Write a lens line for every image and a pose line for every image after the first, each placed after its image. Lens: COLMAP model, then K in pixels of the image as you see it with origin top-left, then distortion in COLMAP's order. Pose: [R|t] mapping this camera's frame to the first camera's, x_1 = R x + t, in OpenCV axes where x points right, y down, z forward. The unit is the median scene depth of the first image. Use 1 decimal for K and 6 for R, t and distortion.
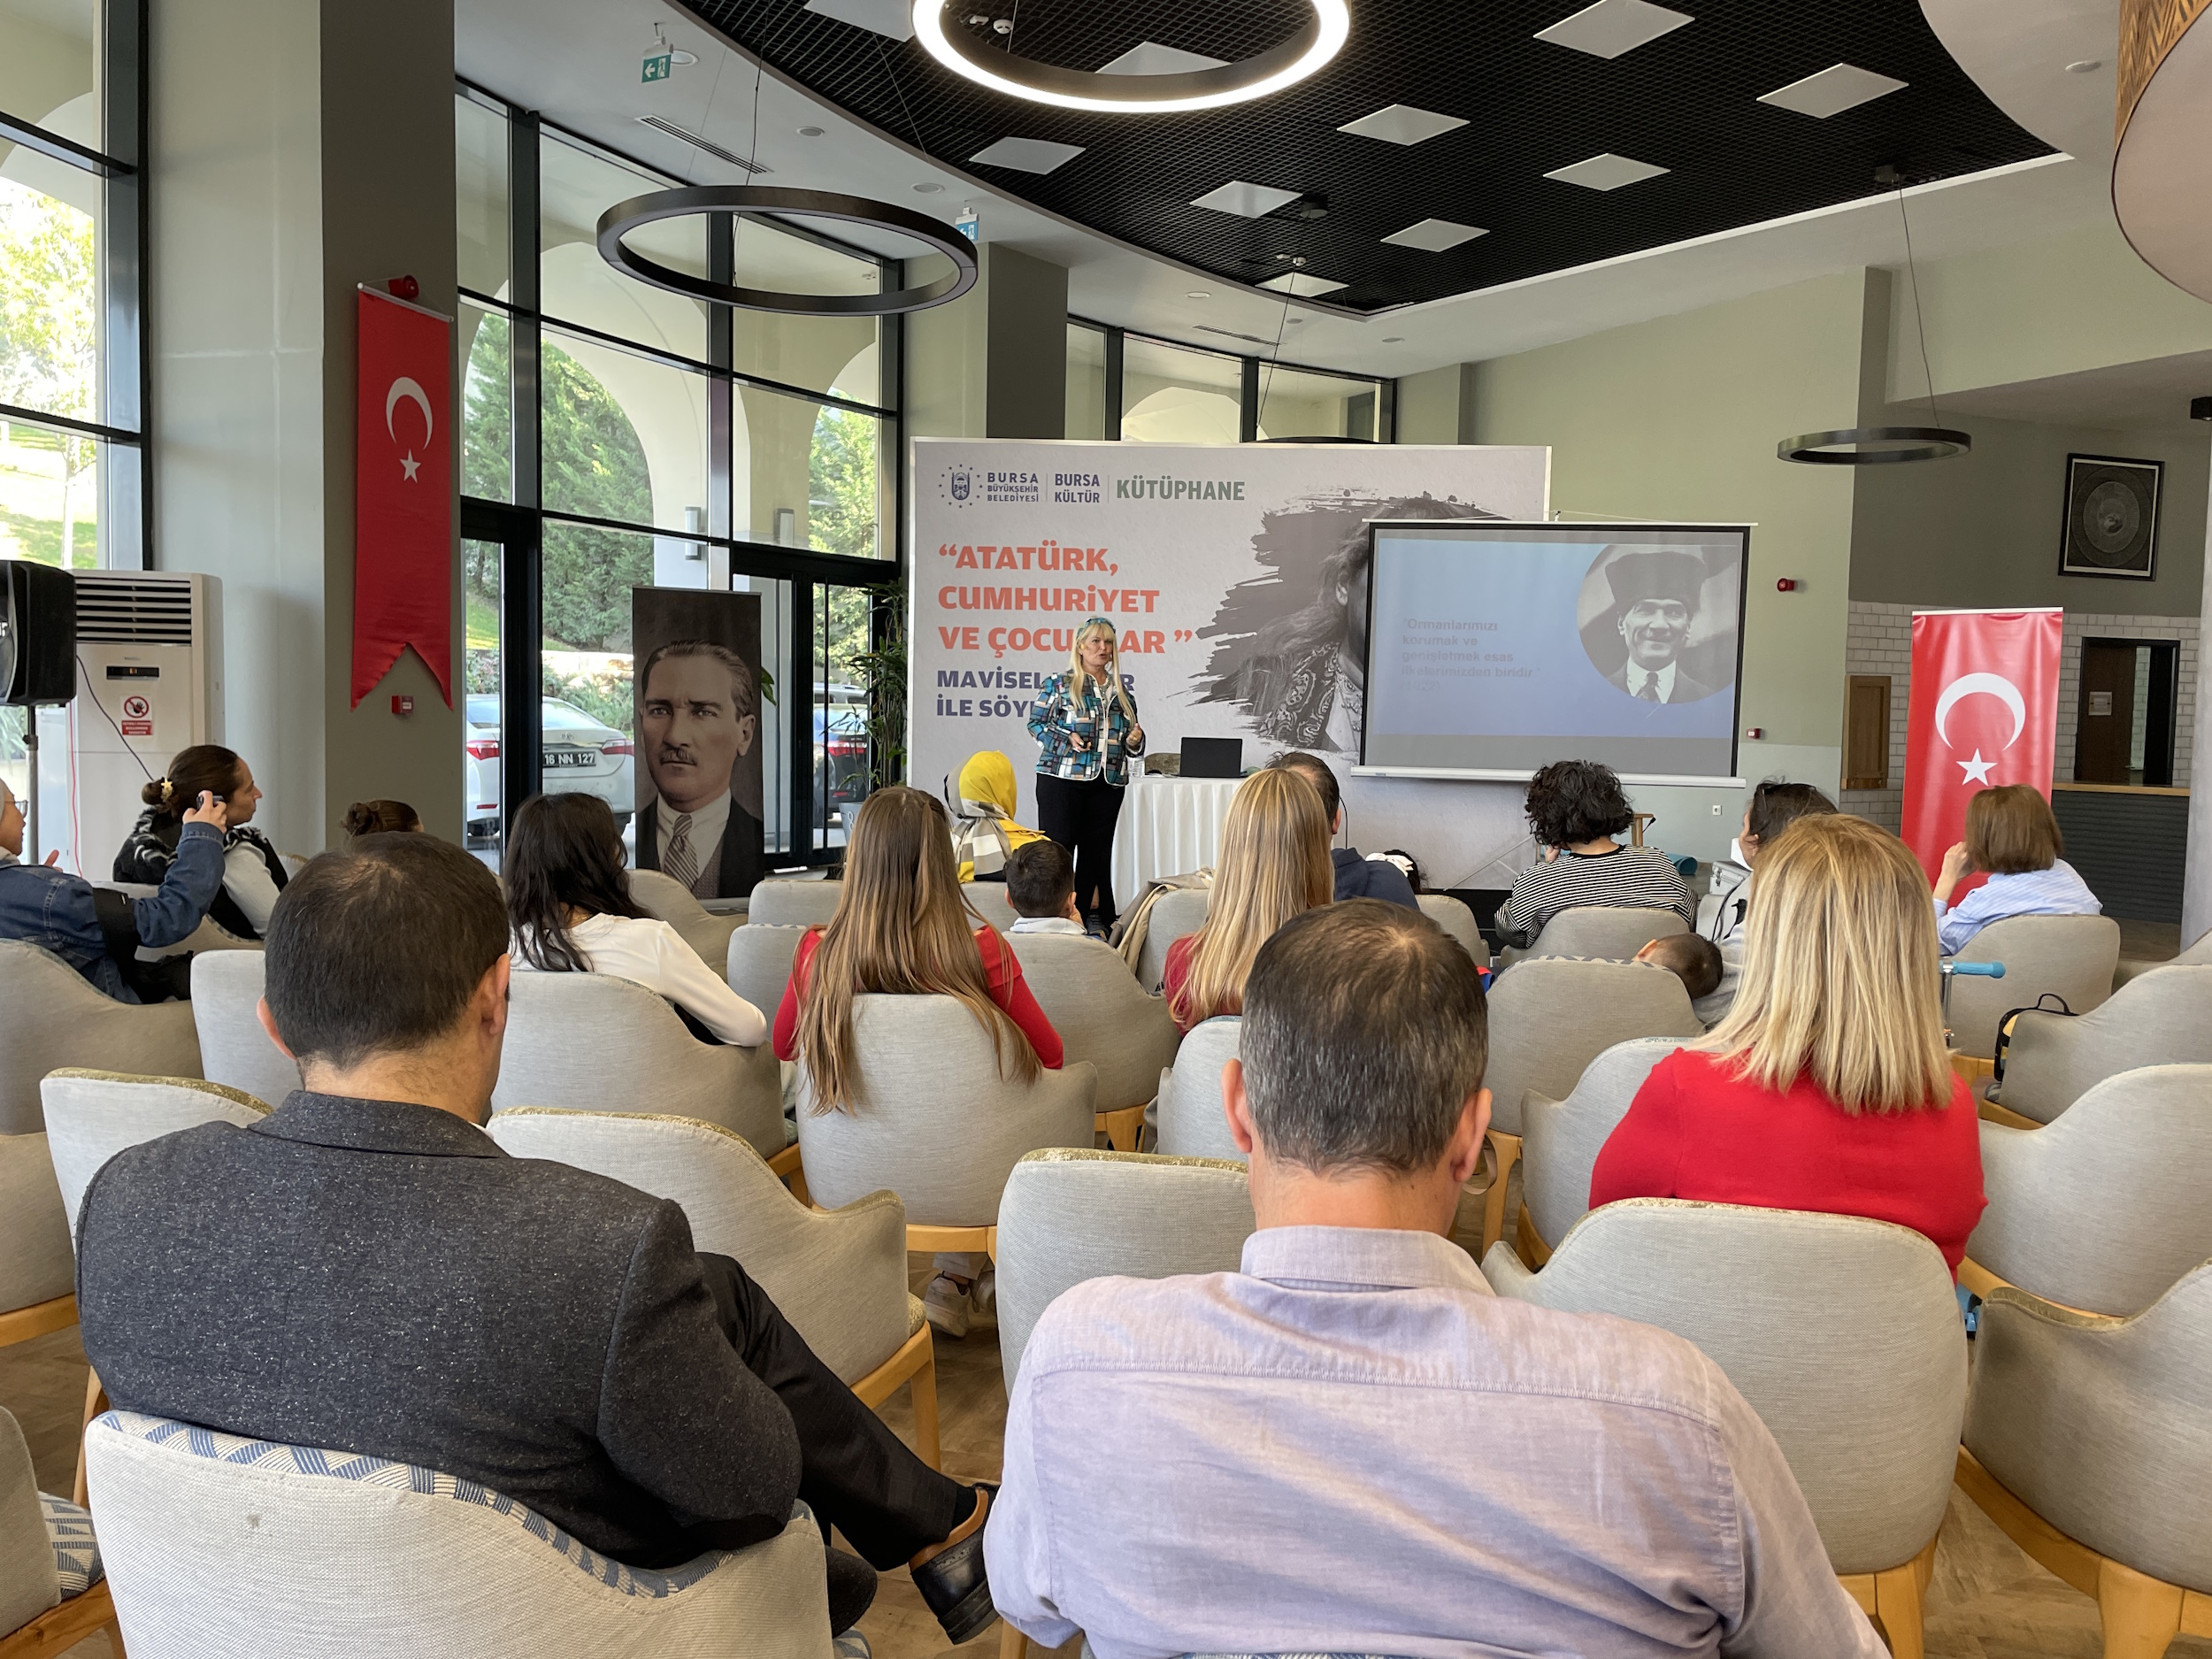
lens RADIAL K [[1675.1, 0, 1107.5], [0, 1675.1, 835.3], [0, 0, 1]] dist [0.047338, -0.025439]
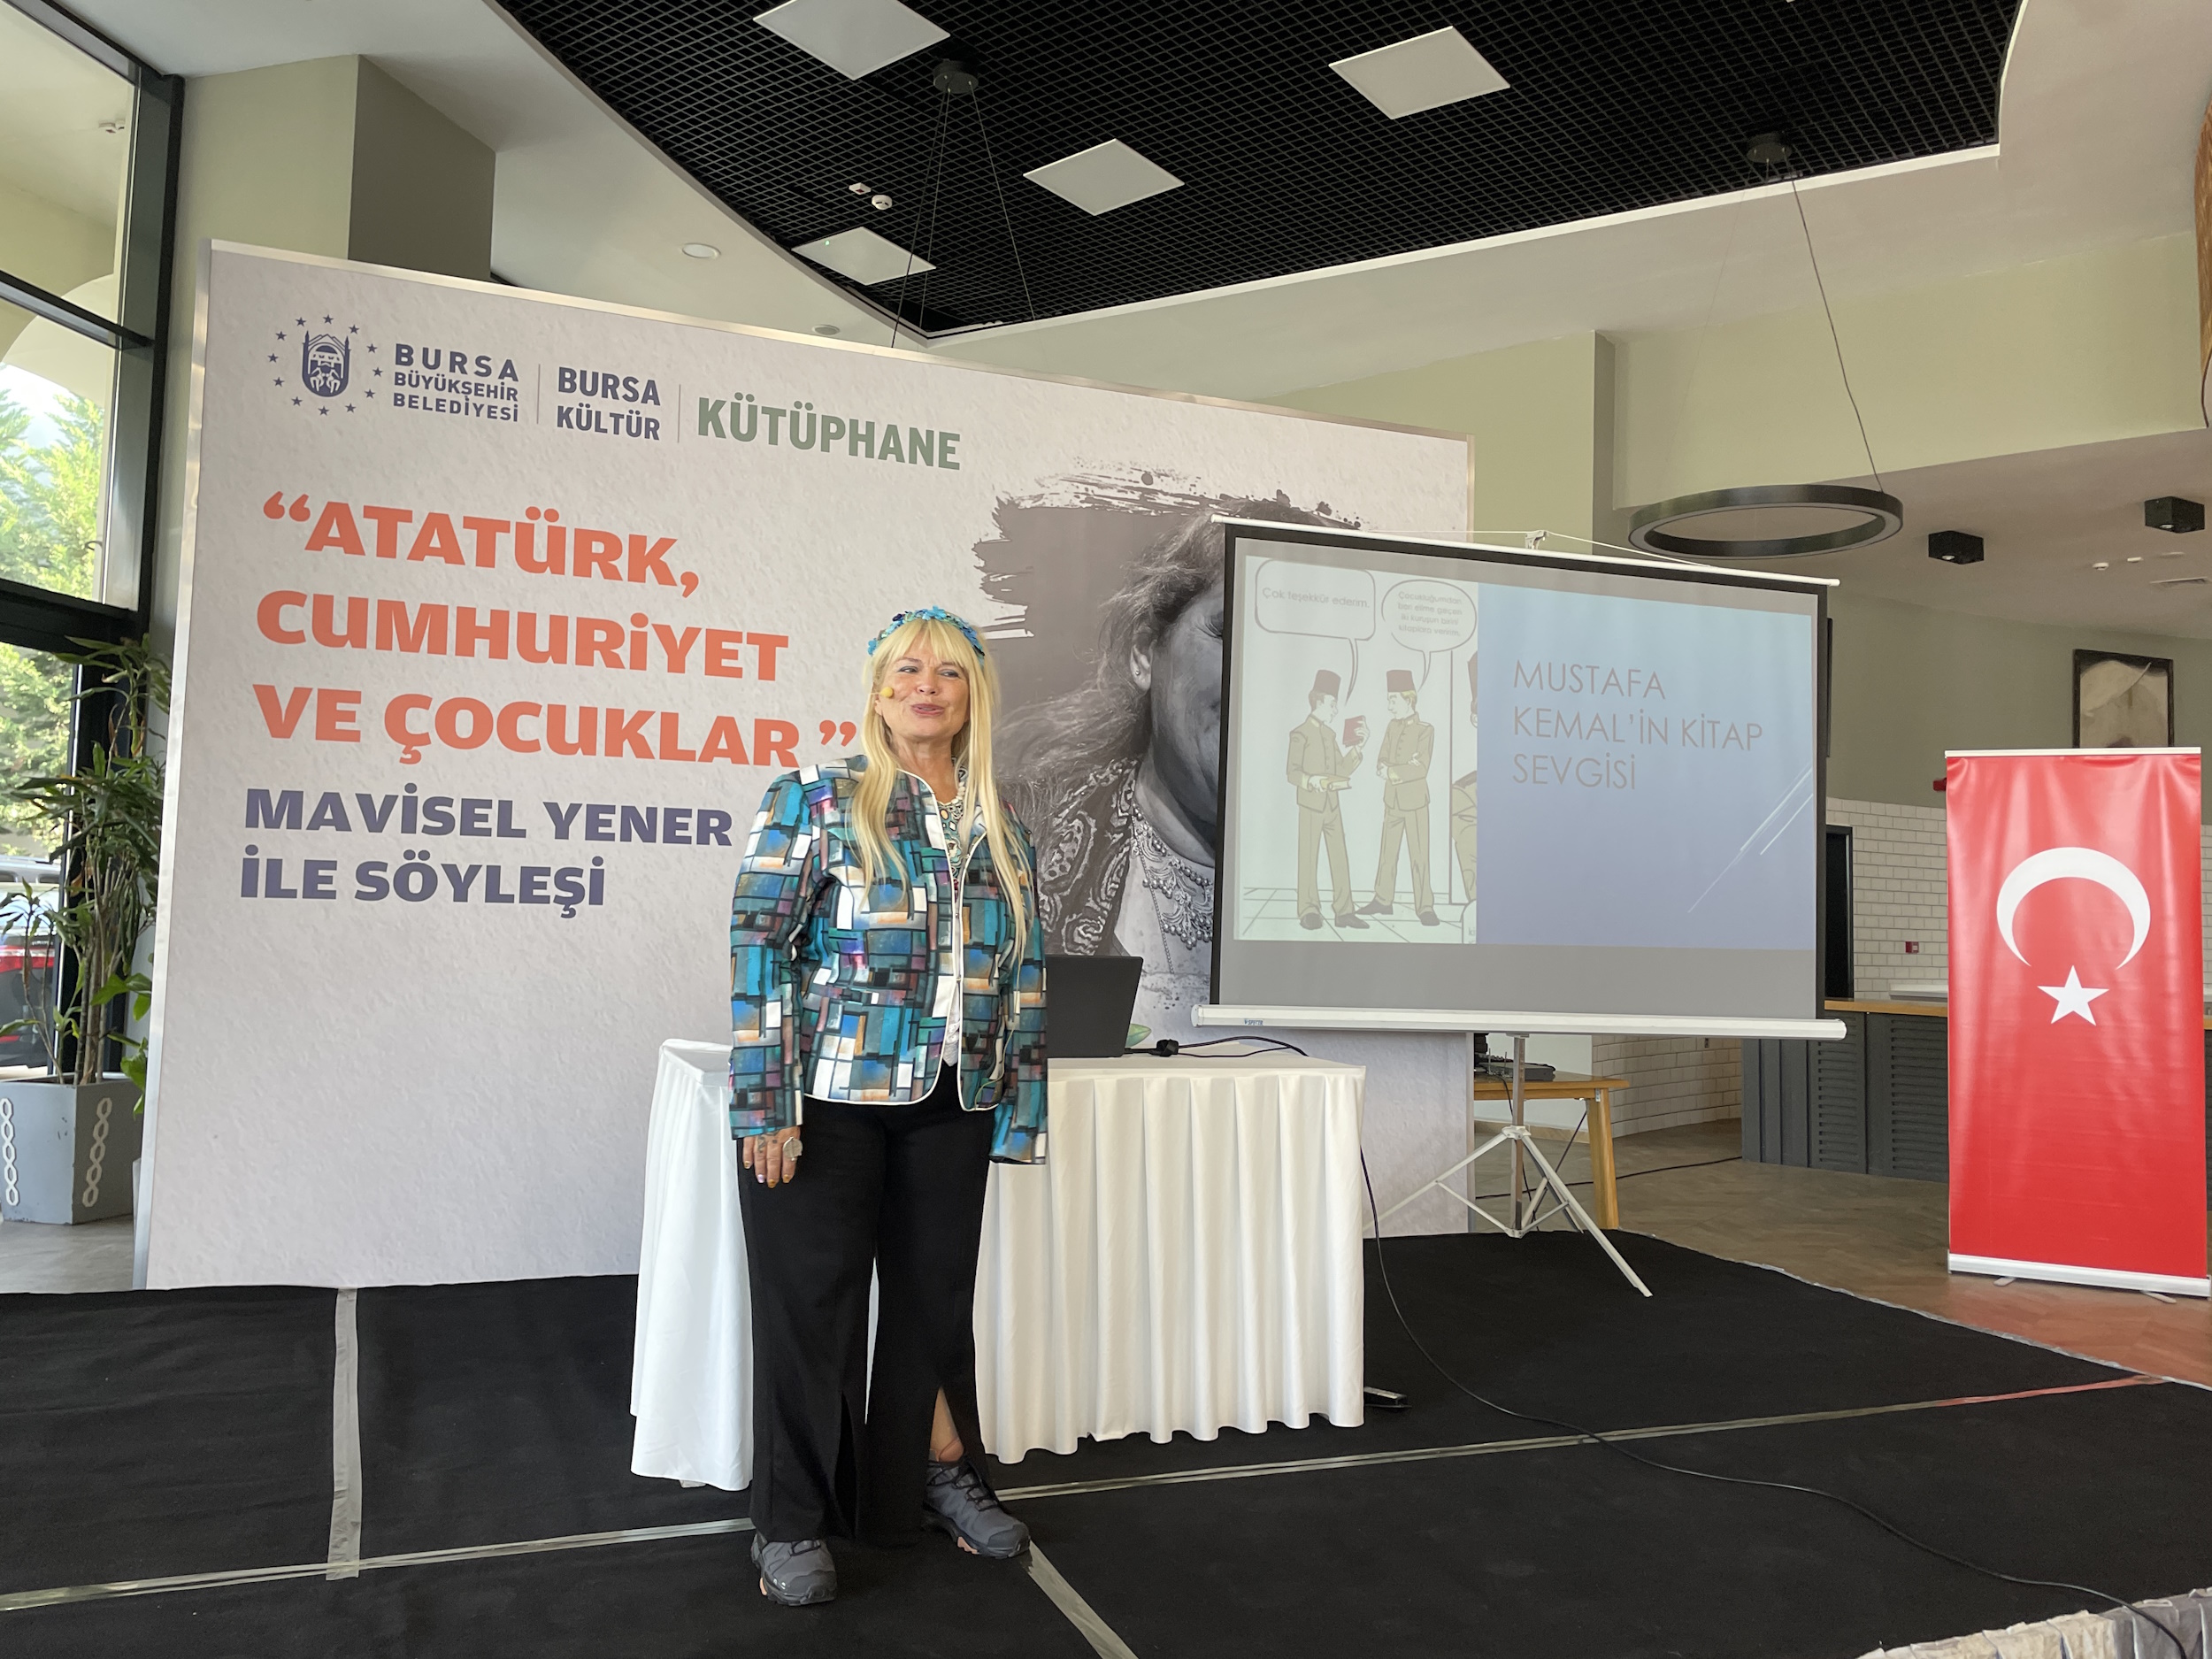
lens RADIAL K [[1675.1, 0, 1107.9], [0, 1675.1, 811.7], [0, 0, 1]] dist [0.047338, -0.025439]
pose [[0.921021, 0.028194, 0.388490, -0.068150], [0.020578, 0.992462, -0.120812, -0.037955], [-0.388968, 0.119265, 0.913499, 0.539193]]
